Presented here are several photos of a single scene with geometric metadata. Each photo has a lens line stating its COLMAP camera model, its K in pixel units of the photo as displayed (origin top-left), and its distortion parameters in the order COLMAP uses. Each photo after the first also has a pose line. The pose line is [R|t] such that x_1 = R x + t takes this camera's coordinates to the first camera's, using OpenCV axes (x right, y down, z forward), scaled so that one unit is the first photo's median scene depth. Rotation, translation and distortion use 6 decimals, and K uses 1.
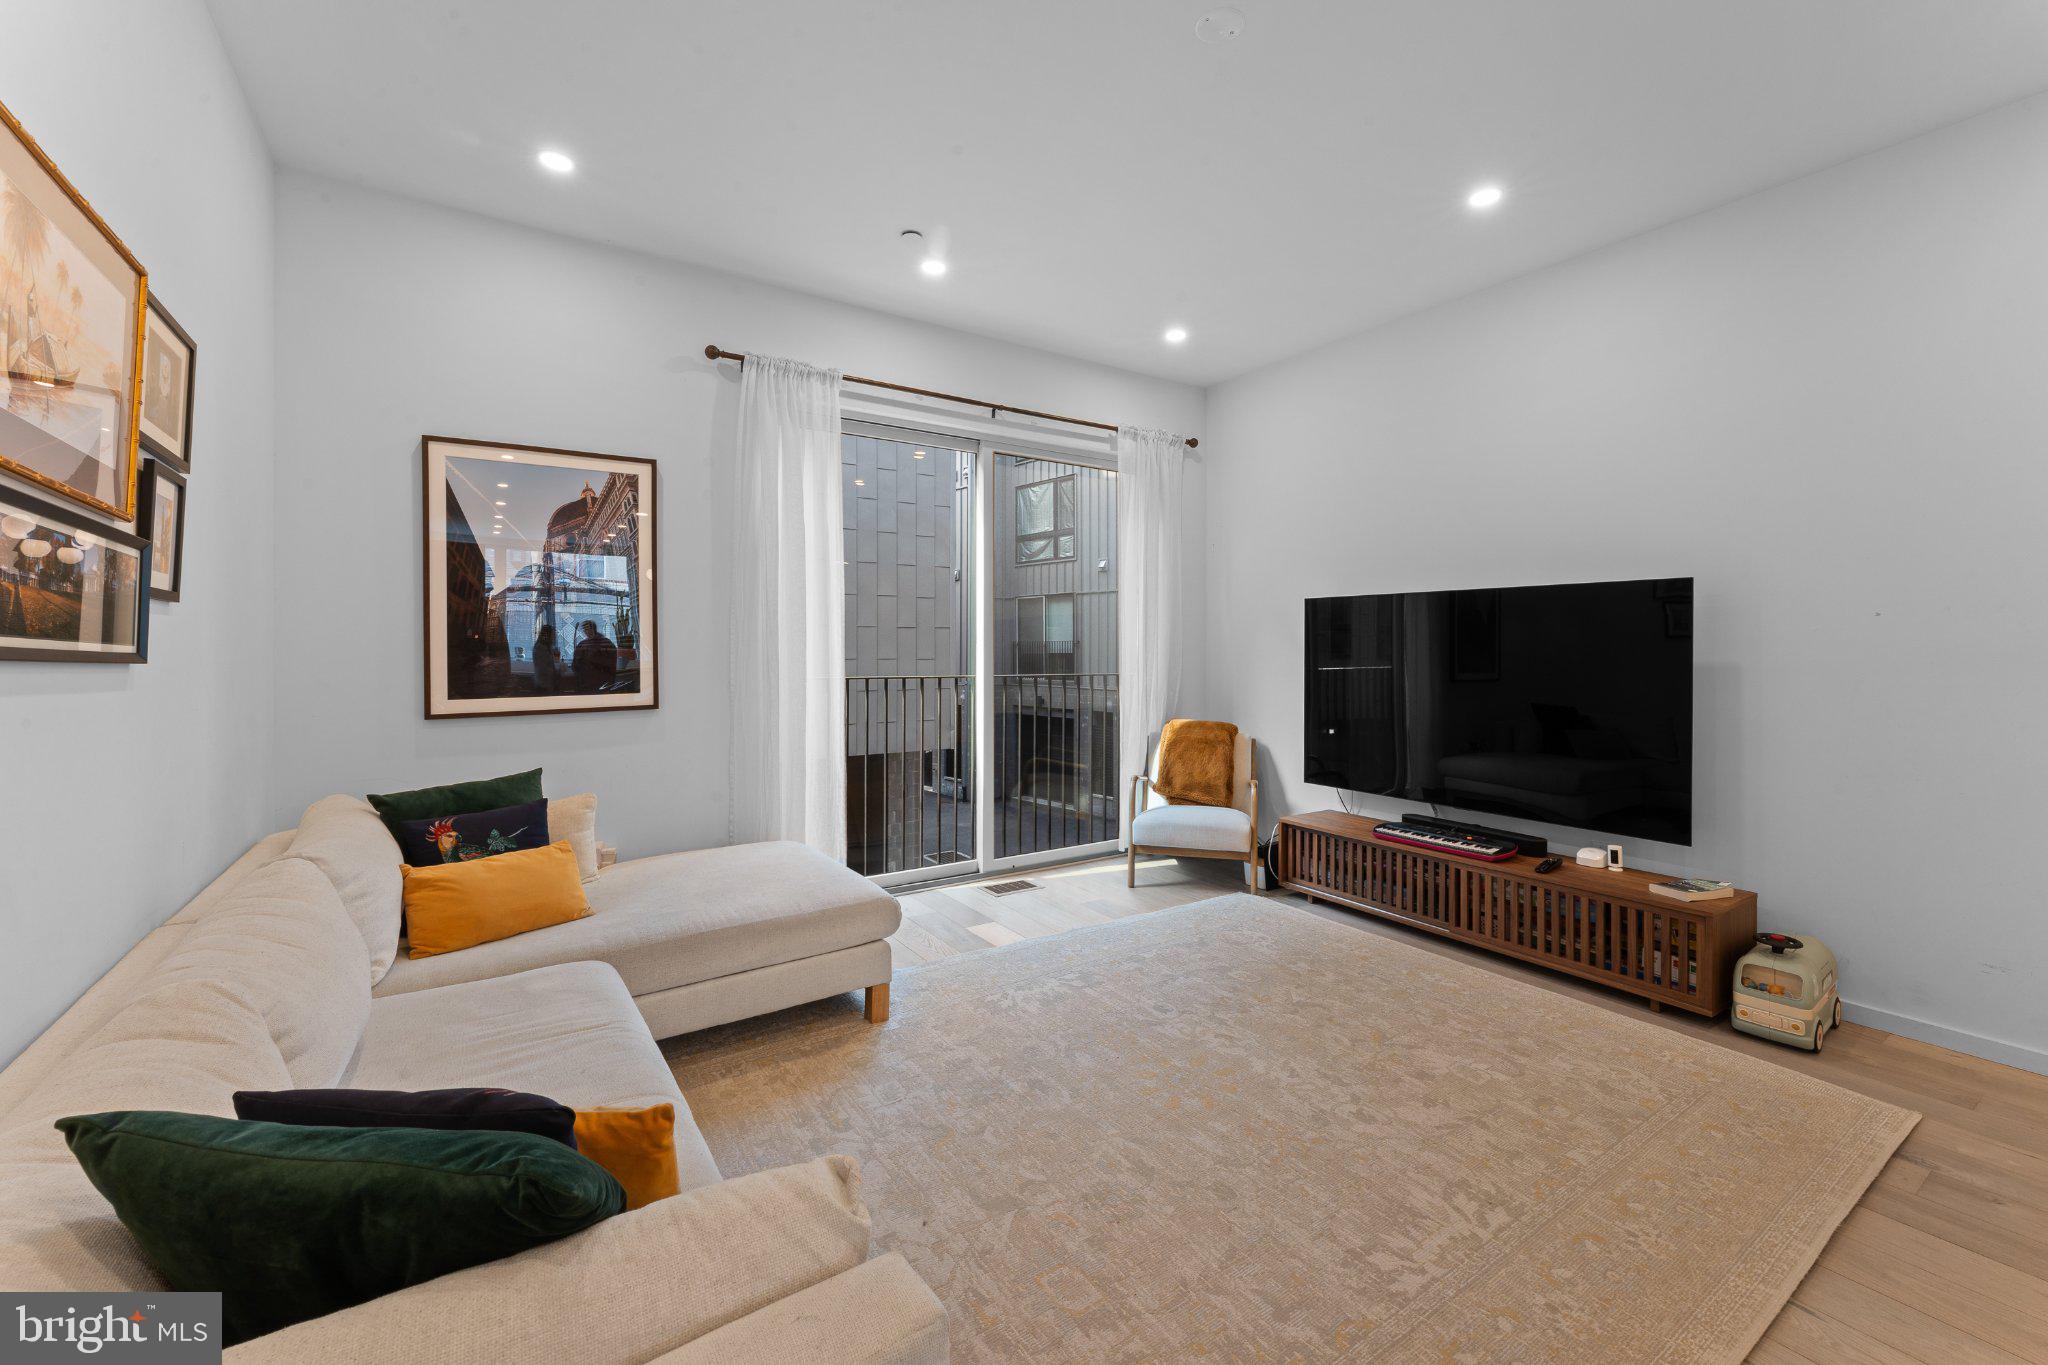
lens RADIAL K [[831.9, 0, 1051.1], [0, 831.9, 649.6], [0, 0, 1]] dist [-0.000491, 0.000031]
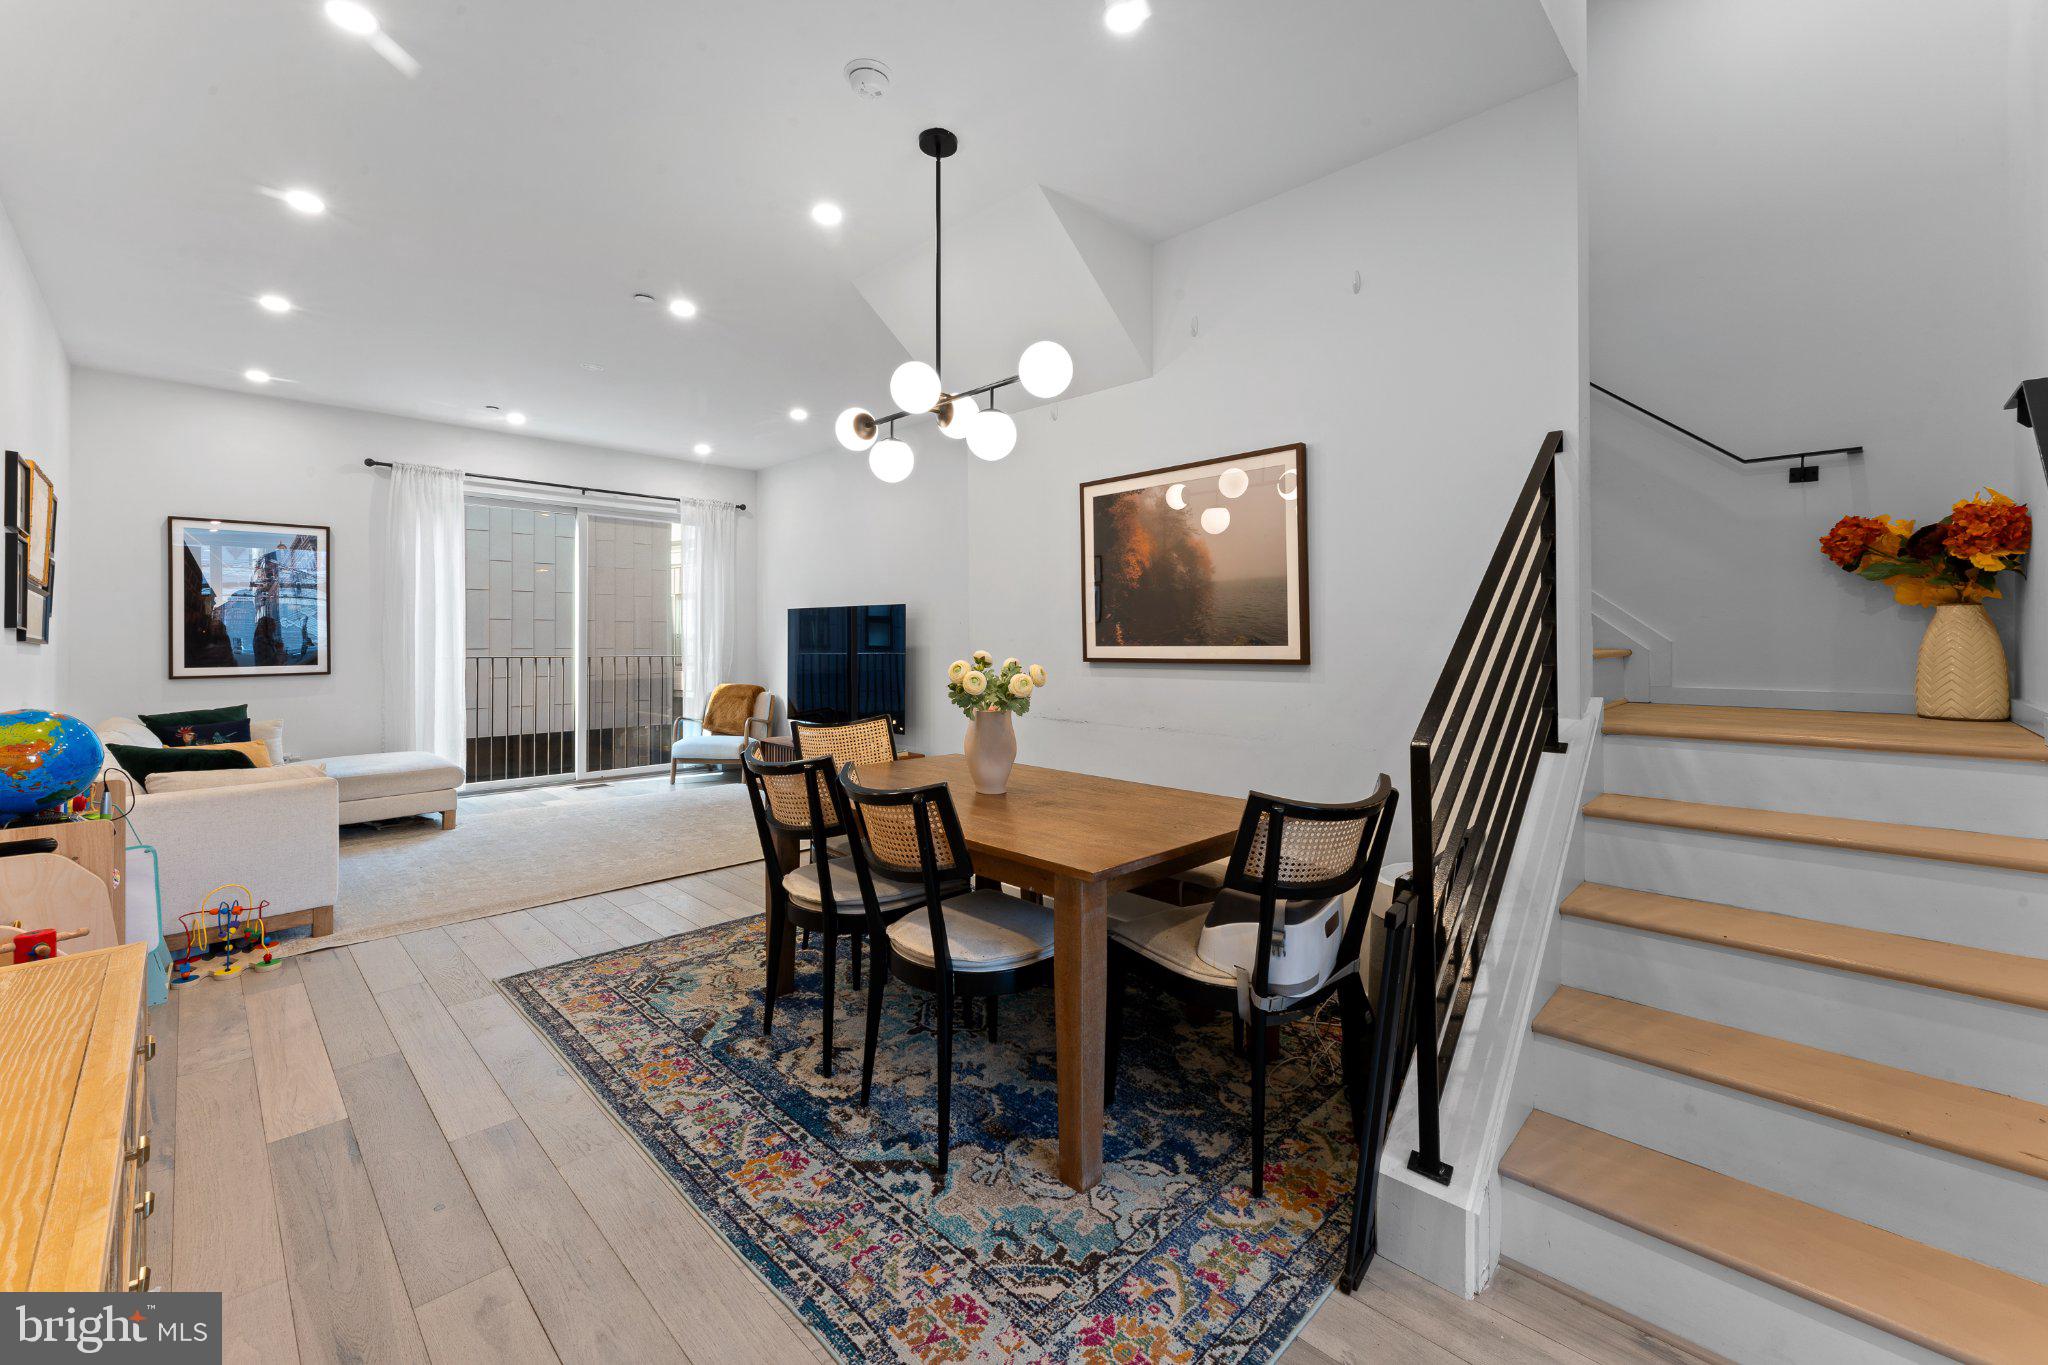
lens RADIAL K [[818.5, 0, 1035.7], [0, 818.5, 636.1], [0, 0, 1]] dist [0.000330, 0.000159]
pose [[0.979687, 0.000771, 0.200530, 0.673642], [0.000333, 0.999985, -0.005473, 0.003962], [-0.200531, 0.005428, 0.979672, -1.032956]]
